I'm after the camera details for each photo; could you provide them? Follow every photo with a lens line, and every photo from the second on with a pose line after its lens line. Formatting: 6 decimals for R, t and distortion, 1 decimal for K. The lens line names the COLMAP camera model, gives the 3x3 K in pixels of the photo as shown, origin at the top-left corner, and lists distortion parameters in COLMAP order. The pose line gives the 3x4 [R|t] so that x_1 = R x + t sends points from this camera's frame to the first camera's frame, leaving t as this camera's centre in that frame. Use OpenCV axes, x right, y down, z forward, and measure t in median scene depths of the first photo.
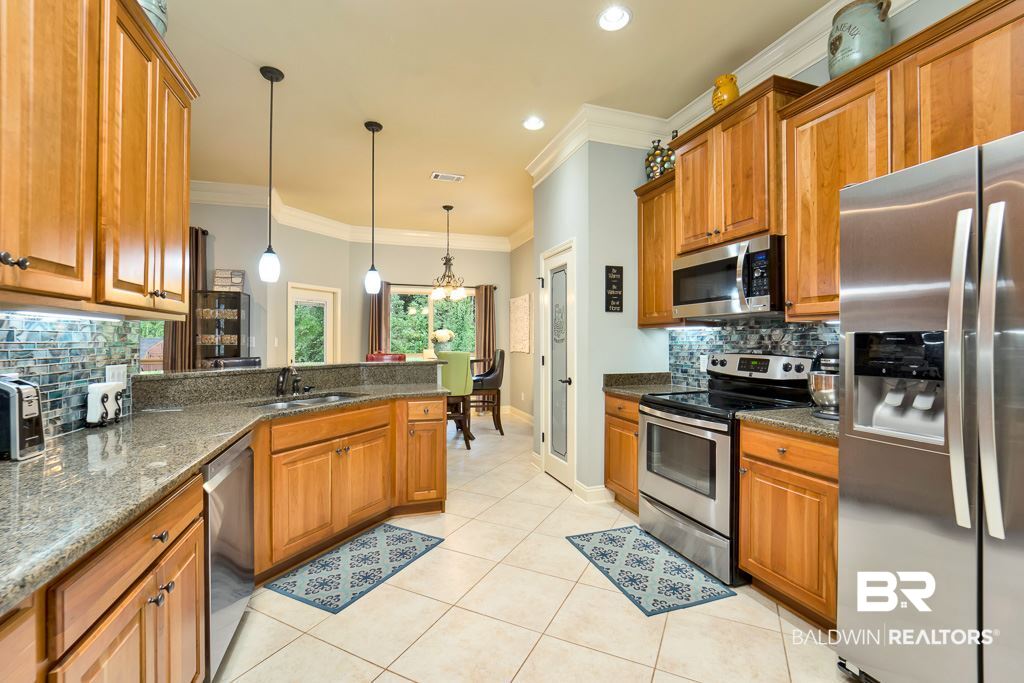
lens RADIAL K [[441.9, 0, 510.3], [0, 441.9, 339.2], [0, 0, 1]] dist [-0.001058, -0.000198]
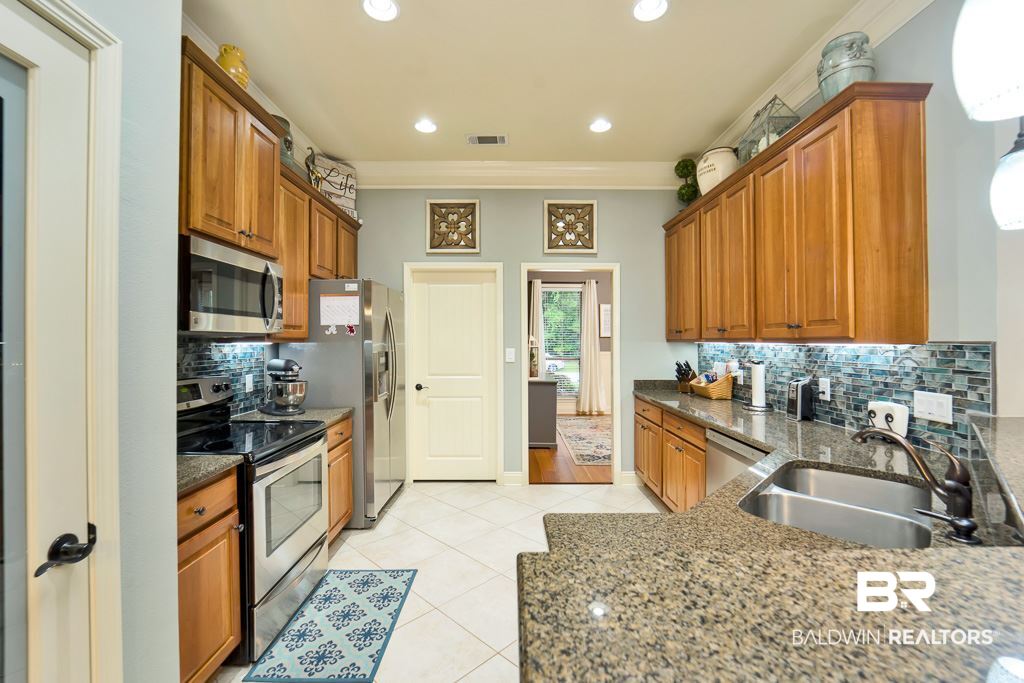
lens RADIAL K [[441.9, 0, 509.0], [0, 441.9, 340.7], [0, 0, 1]] dist [-0.001058, -0.000198]
pose [[-0.946118, 0.002841, 0.323809, -0.347379], [0.001206, 0.999985, -0.005252, -0.042163], [-0.323819, -0.004578, -0.946108, 2.021481]]
